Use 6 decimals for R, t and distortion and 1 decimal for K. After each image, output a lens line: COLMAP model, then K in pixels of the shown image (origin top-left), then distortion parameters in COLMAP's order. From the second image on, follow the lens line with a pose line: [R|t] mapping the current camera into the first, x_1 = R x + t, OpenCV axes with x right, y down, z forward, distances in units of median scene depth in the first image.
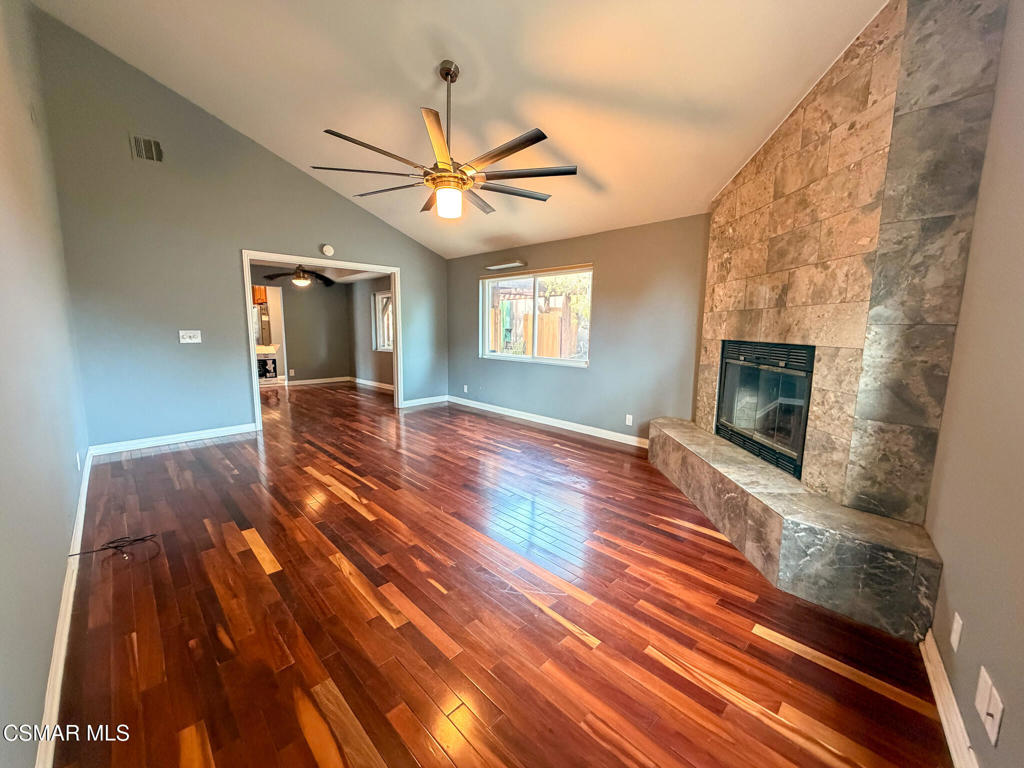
lens RADIAL K [[408.5, 0, 507.5], [0, 408.5, 383.3], [0, 0, 1]] dist [0.001284, 0.000245]
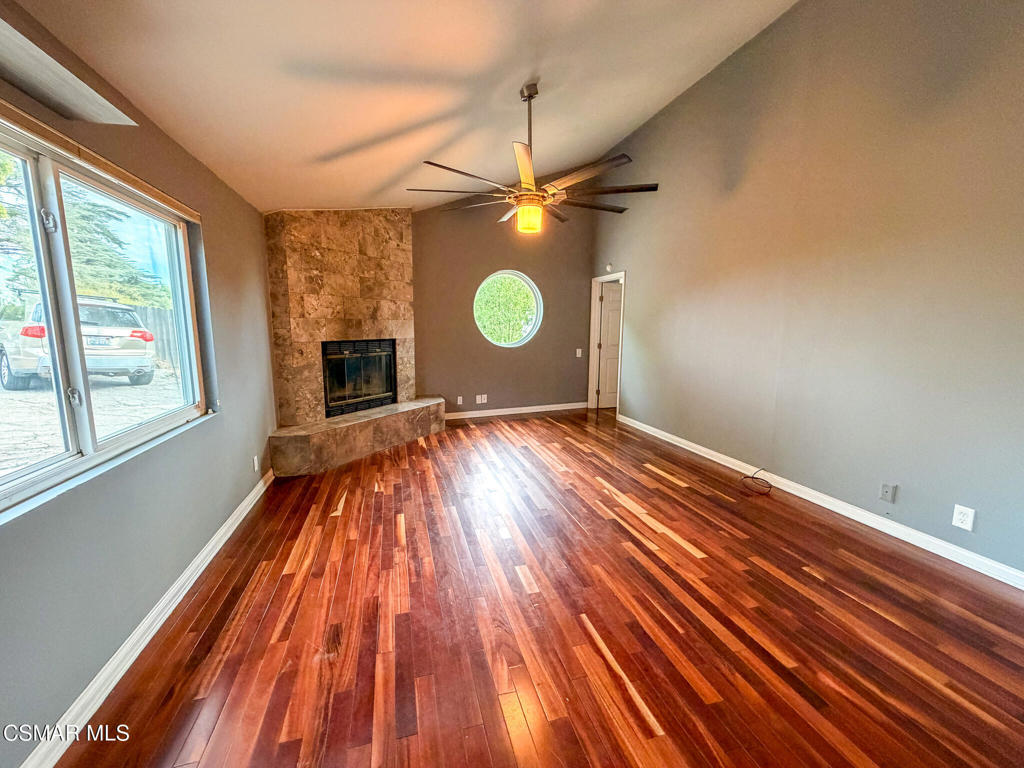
lens RADIAL K [[408.5, 0, 507.7], [0, 408.5, 382.1], [0, 0, 1]] dist [0.001284, 0.000245]
pose [[-0.881788, -0.082044, 0.464456, -0.658663], [0.049969, 0.962961, 0.264970, -0.343433], [-0.468992, 0.256855, -0.845028, 2.168618]]
